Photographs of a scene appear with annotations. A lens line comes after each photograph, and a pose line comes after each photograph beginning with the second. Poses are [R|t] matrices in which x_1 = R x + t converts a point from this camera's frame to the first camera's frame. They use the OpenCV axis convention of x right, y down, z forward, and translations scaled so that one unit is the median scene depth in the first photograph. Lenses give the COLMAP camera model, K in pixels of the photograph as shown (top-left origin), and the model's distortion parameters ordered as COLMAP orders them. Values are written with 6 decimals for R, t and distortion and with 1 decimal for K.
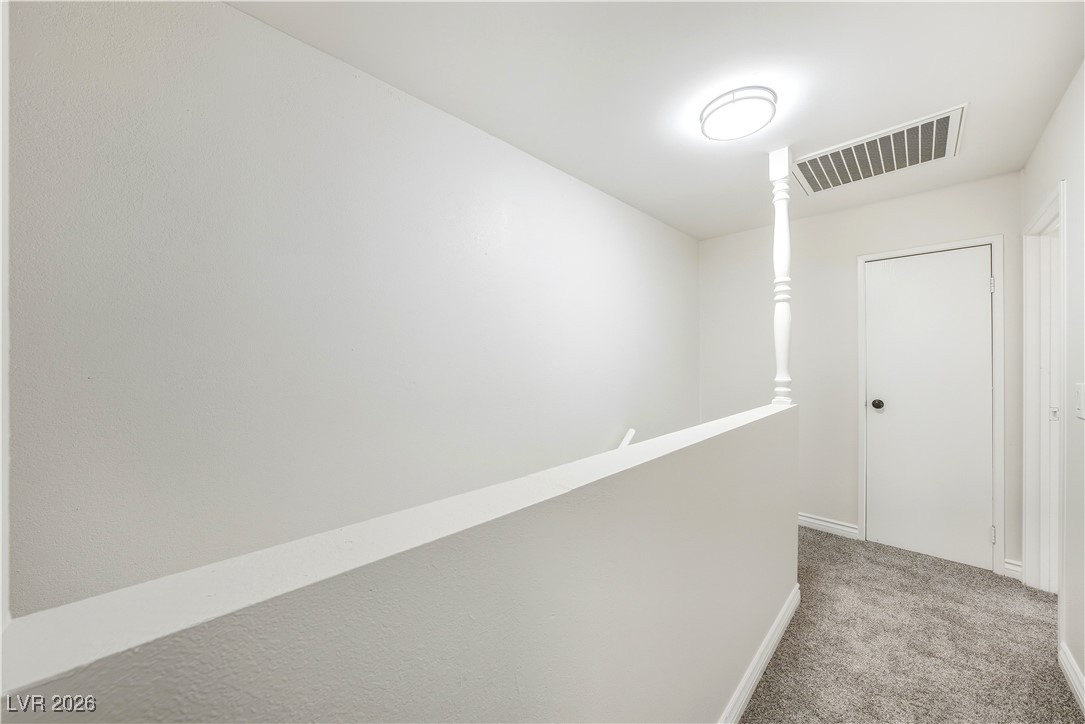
lens RADIAL K [[393.6, 0, 530.0], [0, 393.6, 366.0], [0, 0, 1]] dist [-0.026815, 0.005997]
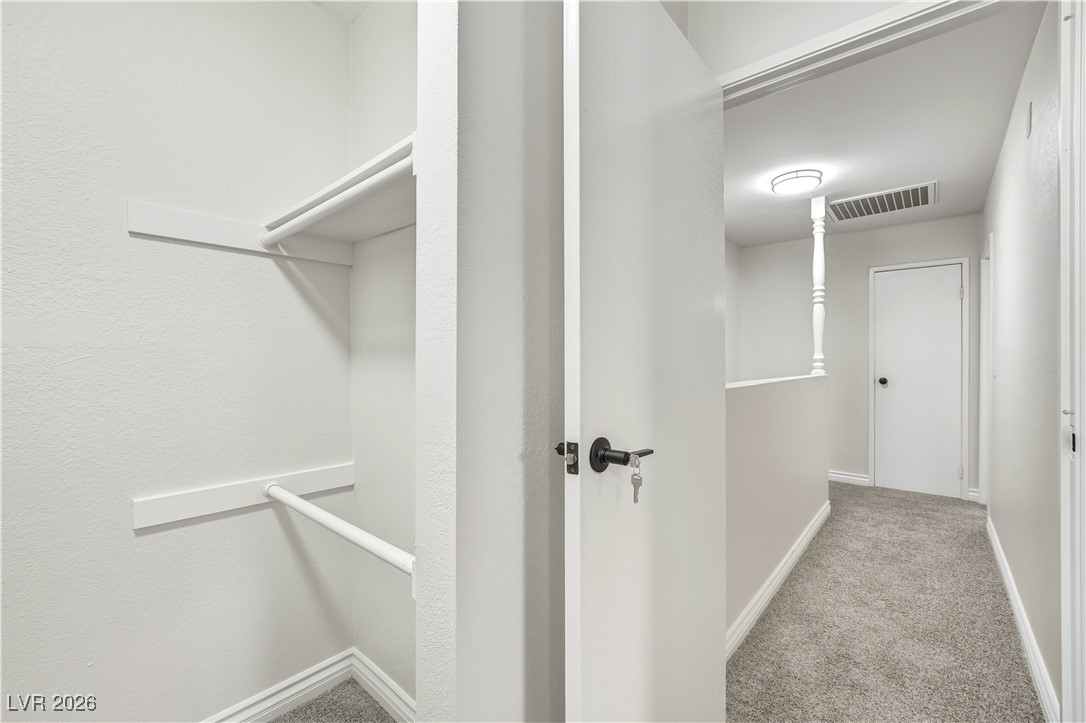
lens RADIAL K [[448.8, 0, 549.3], [0, 448.8, 361.7], [0, 0, 1]] dist [-0.001145, 0.000195]
pose [[0.996313, 0.007379, 0.085474, -0.484924], [-0.007333, 0.999973, -0.000845, 0.059060], [-0.085478, 0.000215, 0.996340, -0.566660]]
